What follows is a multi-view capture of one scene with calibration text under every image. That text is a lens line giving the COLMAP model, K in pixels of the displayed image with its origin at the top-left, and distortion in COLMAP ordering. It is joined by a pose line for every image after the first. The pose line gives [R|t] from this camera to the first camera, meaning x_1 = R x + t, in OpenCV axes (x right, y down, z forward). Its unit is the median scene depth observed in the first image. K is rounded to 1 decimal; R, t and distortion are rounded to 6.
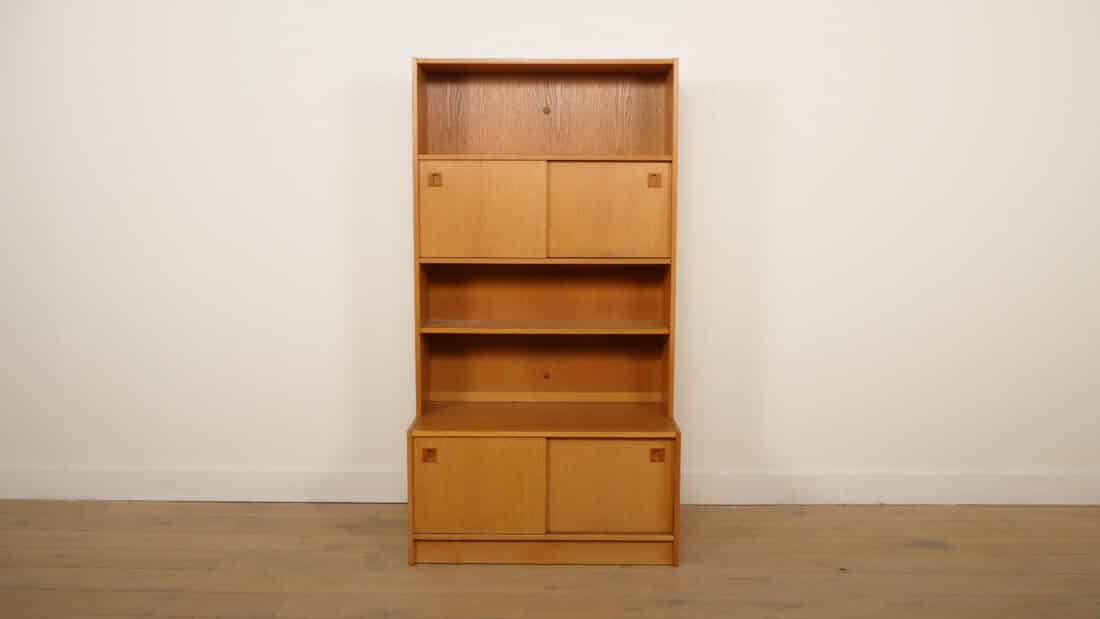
lens RADIAL K [[971.6, 0, 550.0], [0, 971.6, 309.5], [0, 0, 1]] dist [0.009932, 0.007462]
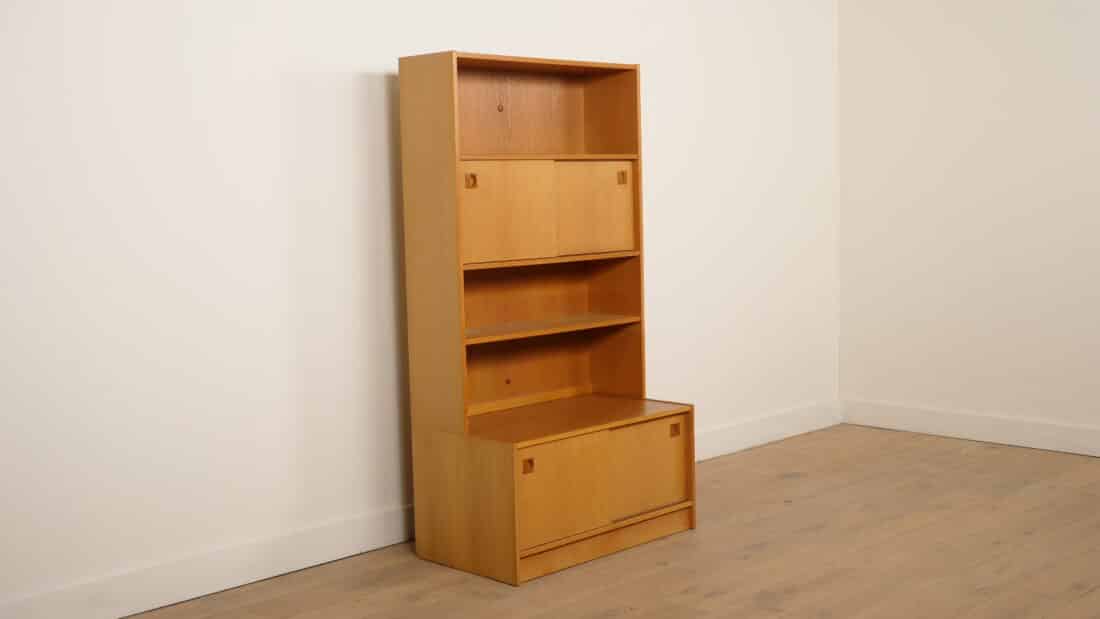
lens RADIAL K [[1198.5, 0, 550.0], [0, 1198.5, 309.5], [0, 0, 1]] dist [0.009229, -0.001735]
pose [[0.731065, -0.091259, 0.676178, -0.853938], [0.106701, 0.994113, 0.018806, -0.022943], [-0.673913, 0.058401, 0.736499, 0.099677]]
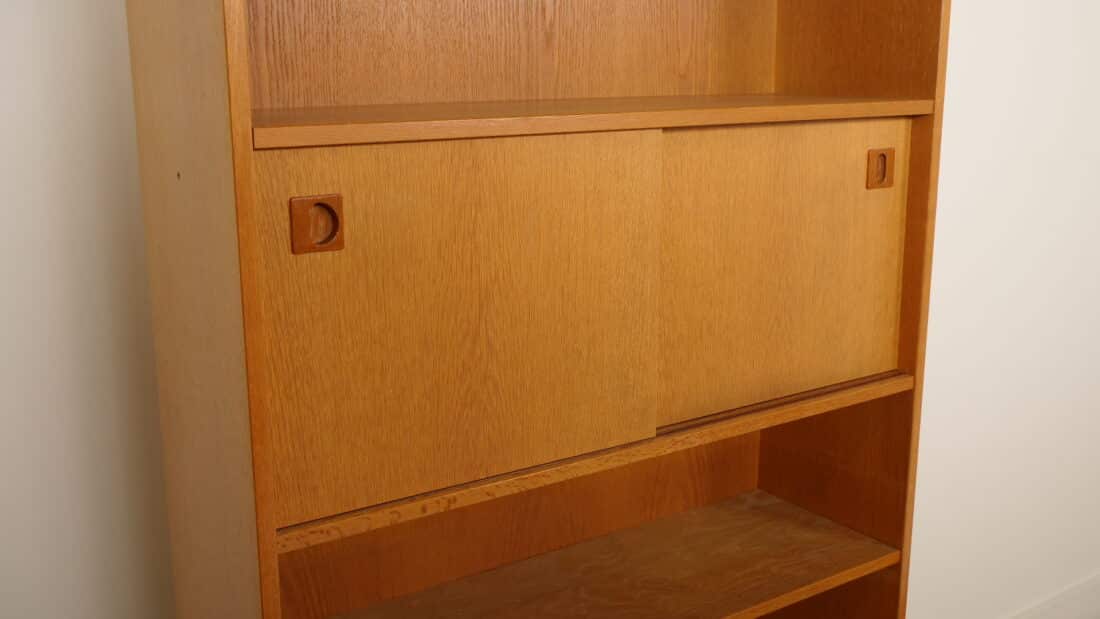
lens RADIAL K [[1115.6, 0, 550.0], [0, 1115.6, 309.5], [0, 0, 1]] dist [-0.021776, -0.004160]
pose [[0.842628, -0.126537, 0.523418, -0.218260], [0.067794, 0.989194, 0.129999, -0.144134], [-0.534211, -0.074056, 0.842101, 0.721467]]
